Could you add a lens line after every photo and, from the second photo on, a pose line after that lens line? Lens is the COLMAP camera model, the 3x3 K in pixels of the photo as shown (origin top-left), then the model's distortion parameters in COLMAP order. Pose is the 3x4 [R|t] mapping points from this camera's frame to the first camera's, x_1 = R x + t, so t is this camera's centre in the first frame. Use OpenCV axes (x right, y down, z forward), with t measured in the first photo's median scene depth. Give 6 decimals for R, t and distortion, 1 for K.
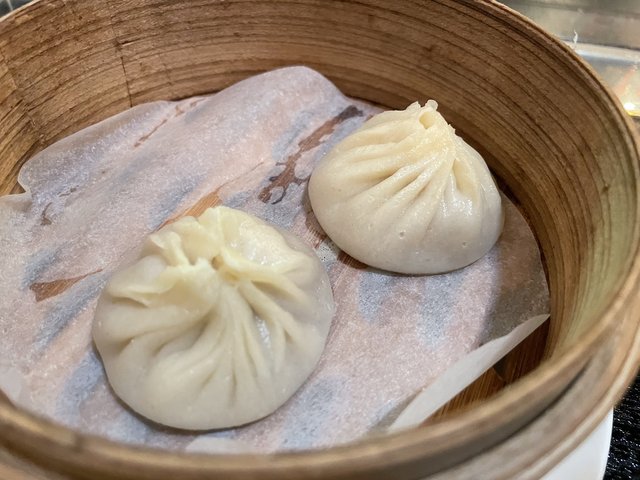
lens RADIAL K [[489.1, 0, 320.0], [0, 489.1, 240.0], [0, 0, 1]] dist [0.002306, -0.001151]
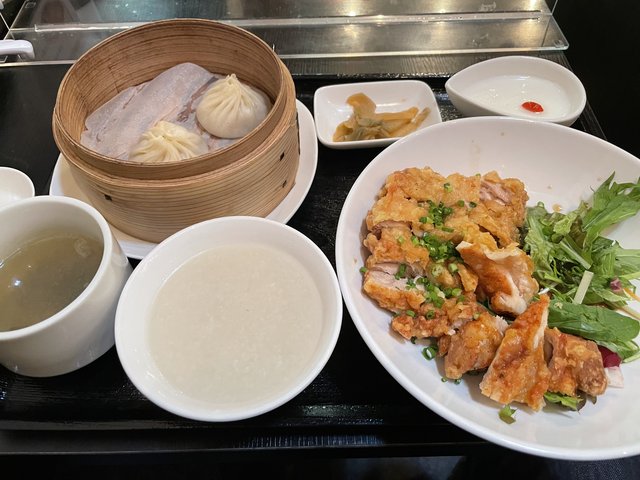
lens RADIAL K [[473.8, 0, 321.5], [0, 473.8, 229.3], [0, 0, 1]] dist [0.001332, -0.002291]
pose [[0.982349, -0.169912, 0.078232, 0.324743], [0.161538, 0.981455, 0.103205, 0.341049], [-0.094317, -0.088746, 0.991579, -1.600623]]
